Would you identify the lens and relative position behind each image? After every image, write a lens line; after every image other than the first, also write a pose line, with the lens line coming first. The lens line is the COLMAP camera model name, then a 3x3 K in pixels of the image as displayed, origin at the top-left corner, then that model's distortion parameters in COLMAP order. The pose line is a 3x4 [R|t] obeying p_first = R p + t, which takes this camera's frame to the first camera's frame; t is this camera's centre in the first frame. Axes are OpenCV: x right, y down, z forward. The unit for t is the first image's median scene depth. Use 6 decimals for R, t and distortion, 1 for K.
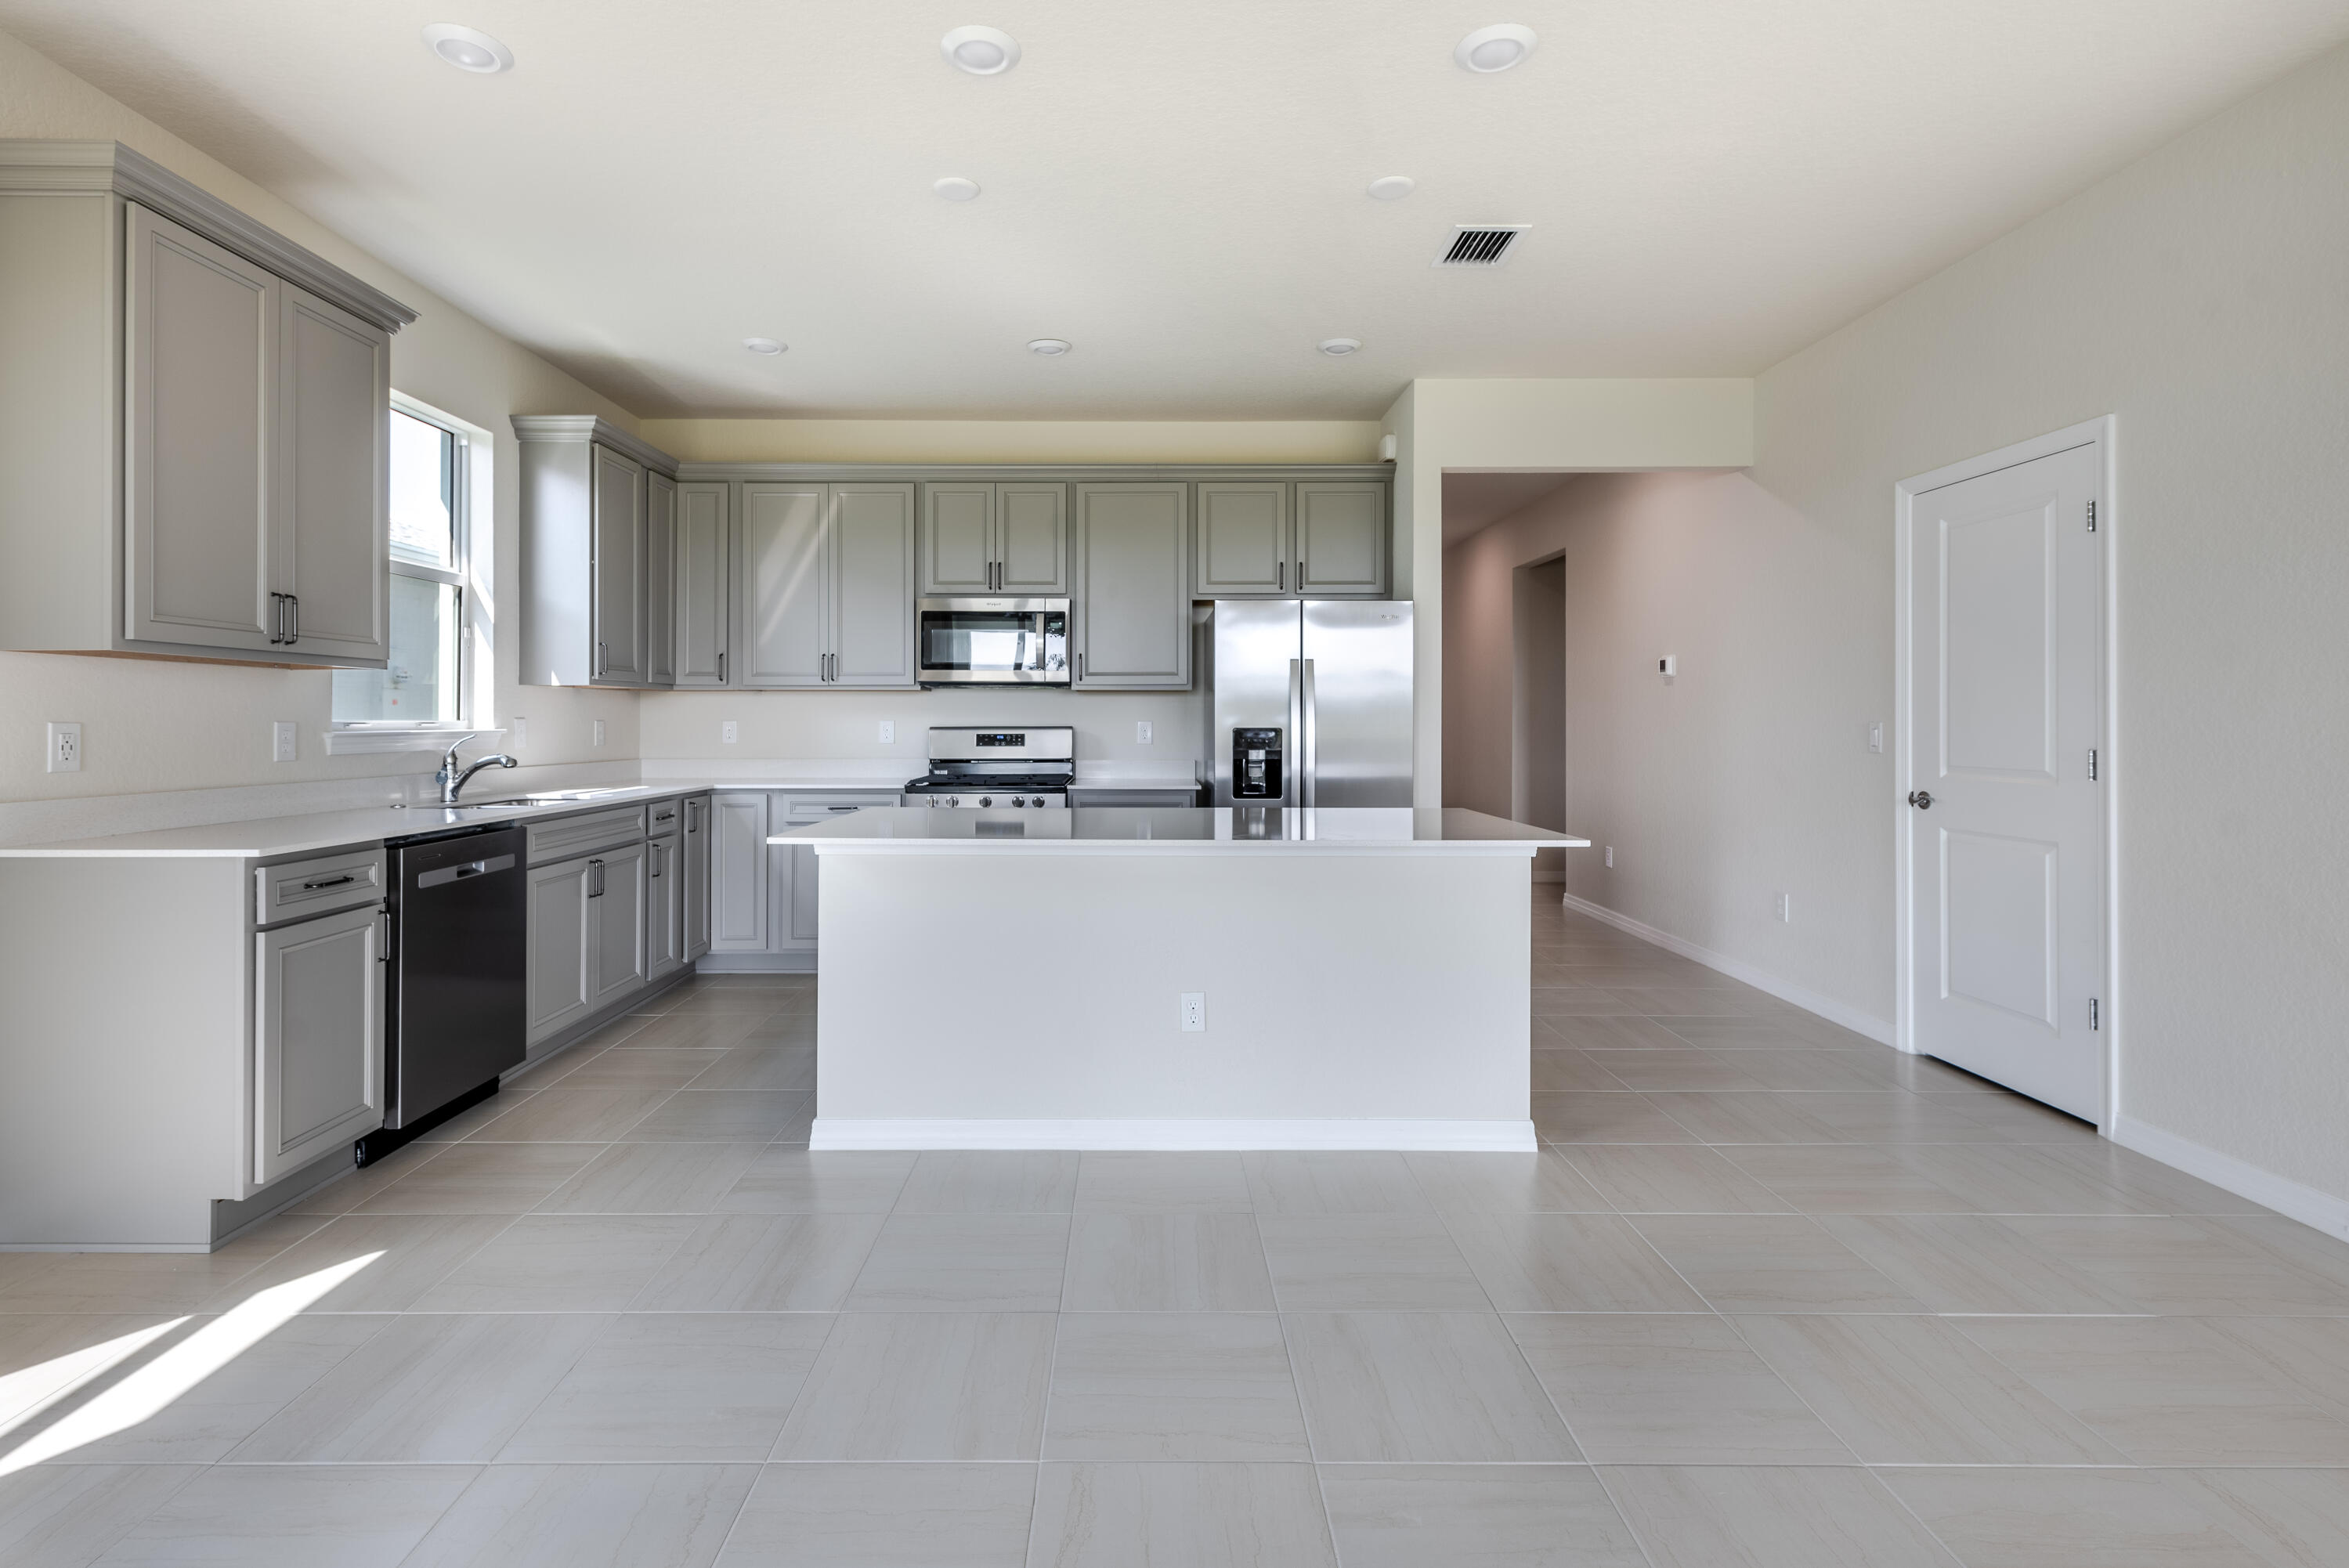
lens RADIAL K [[1080.4, 0, 1152.2], [0, 1080.4, 719.8], [0, 0, 1]] dist [0.007956, -0.004155]
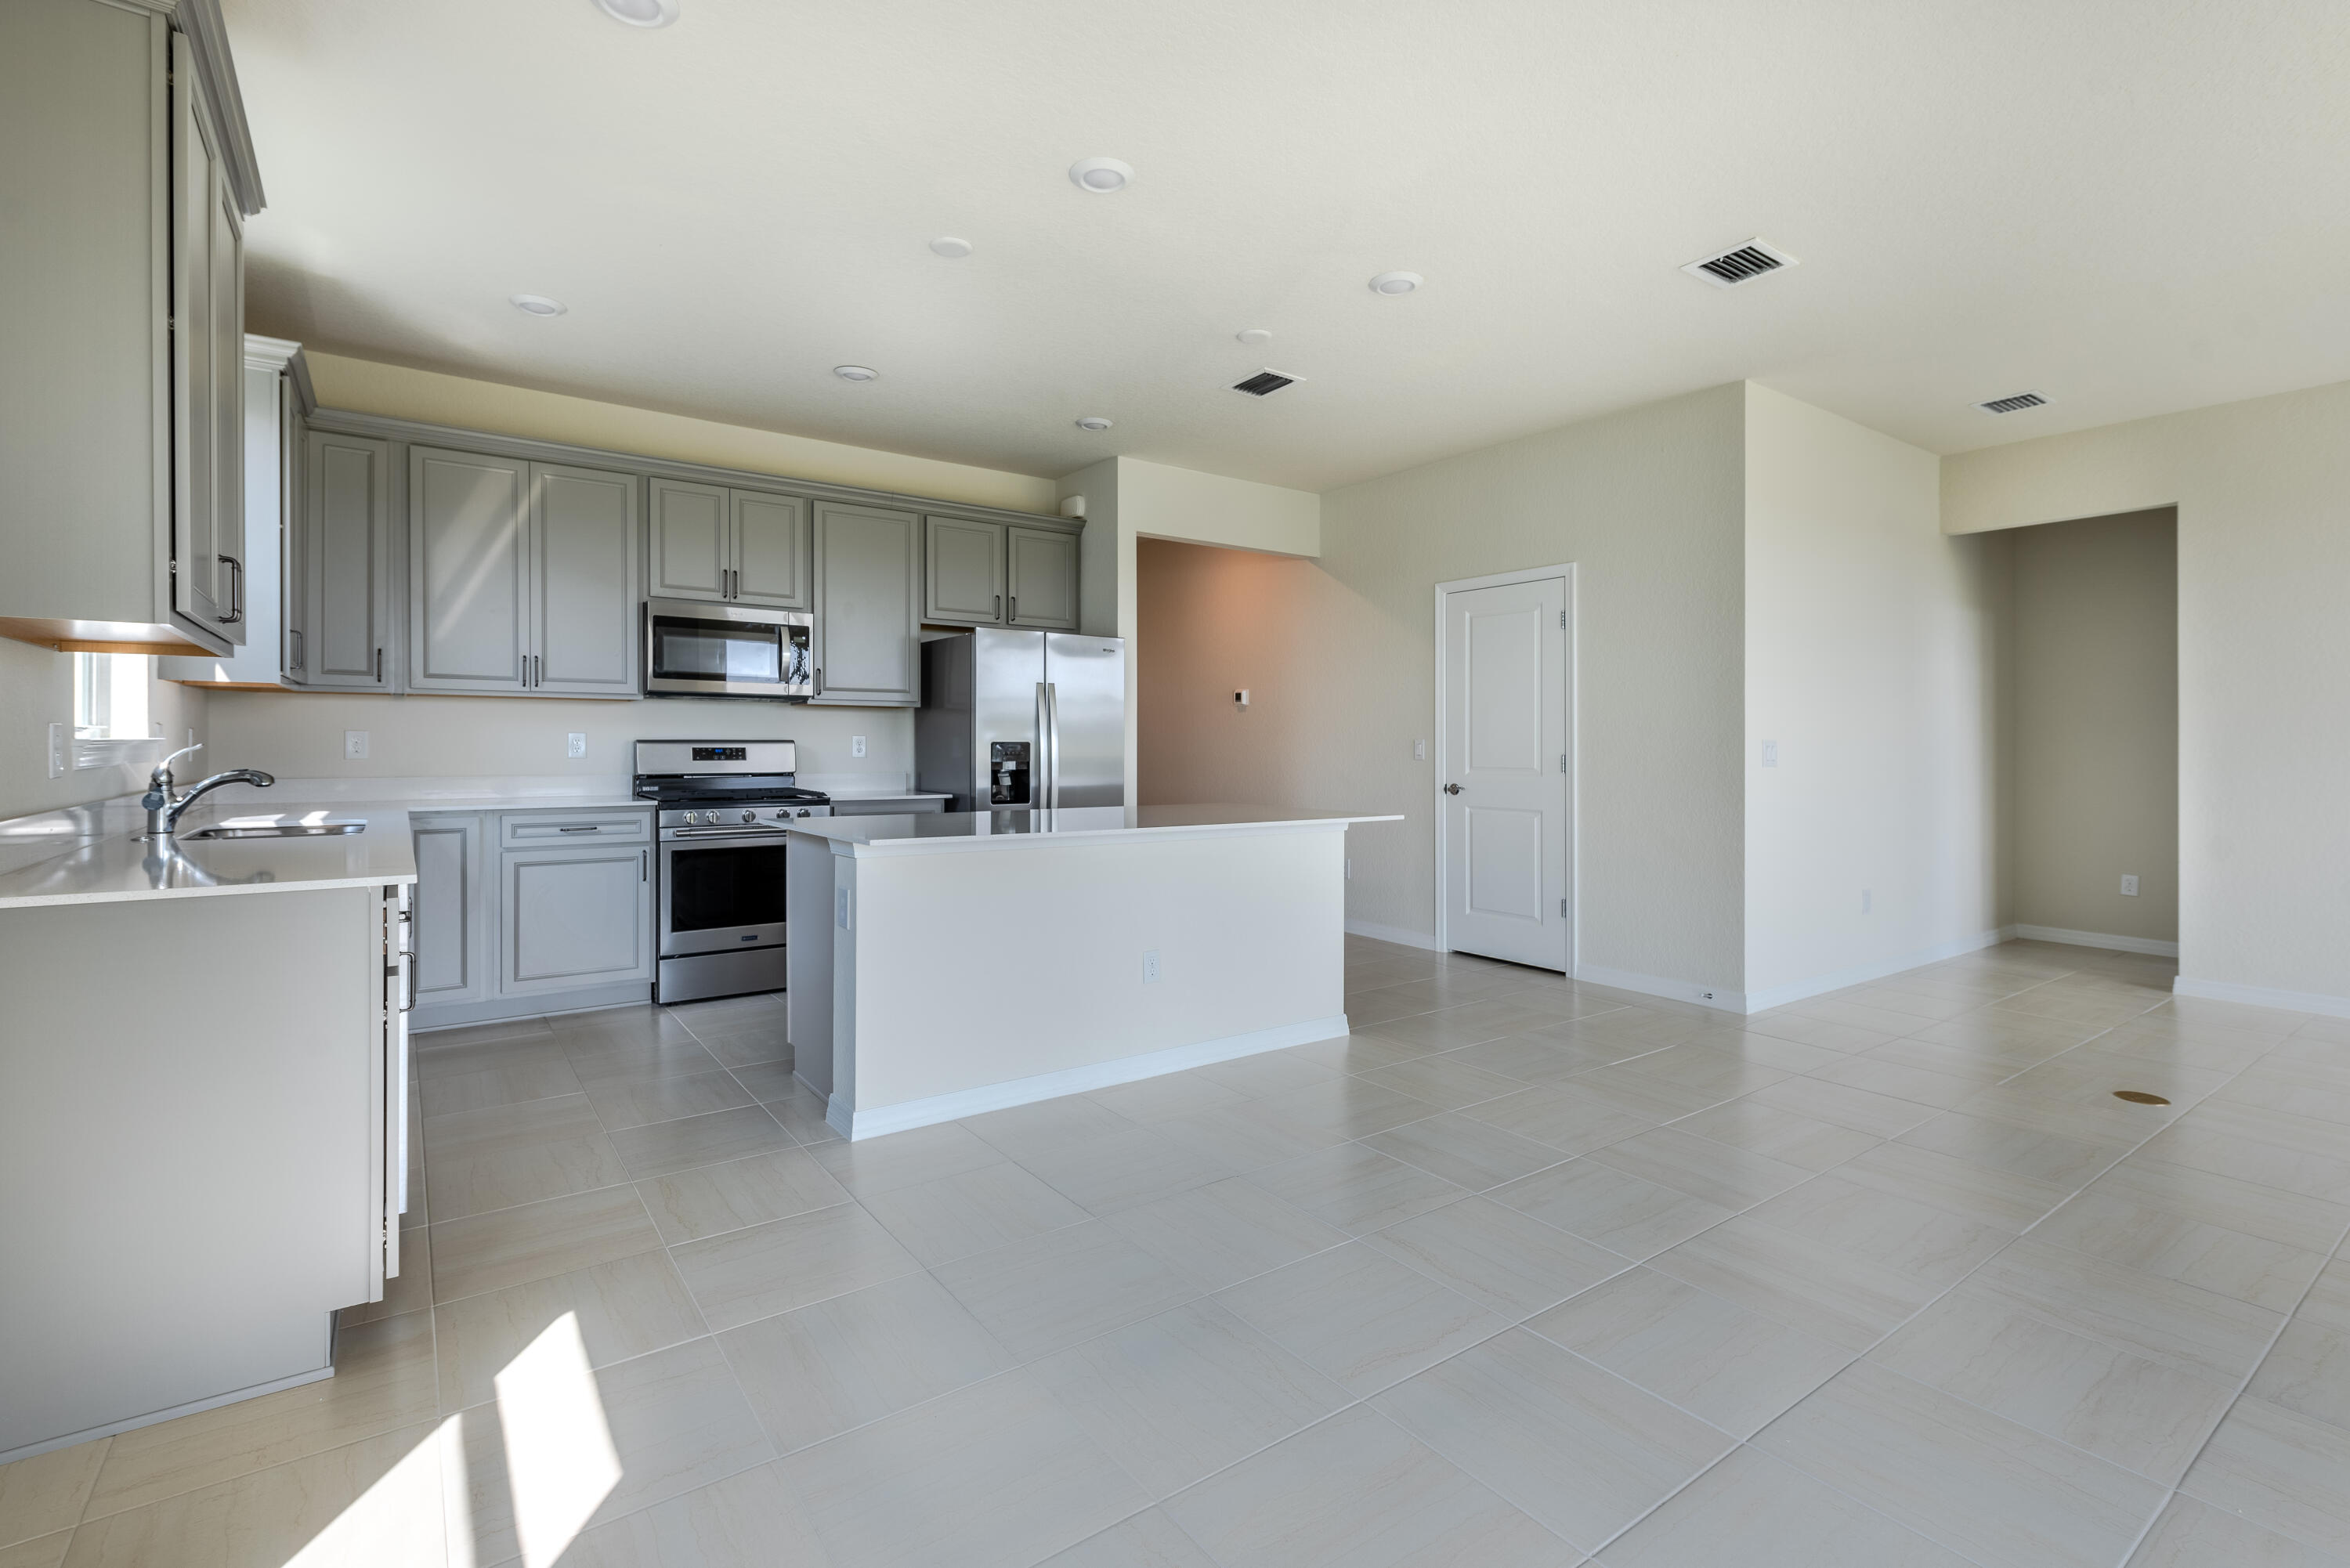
lens RADIAL K [[1080.8, 0, 1163.5], [0, 1080.8, 747.9], [0, 0, 1]] dist [0.007956, -0.004155]
pose [[0.809776, 0.001481, 0.586738, -0.439913], [-0.006137, 0.999963, 0.005946, 0.005916], [-0.586708, -0.008416, 0.809755, -0.014067]]
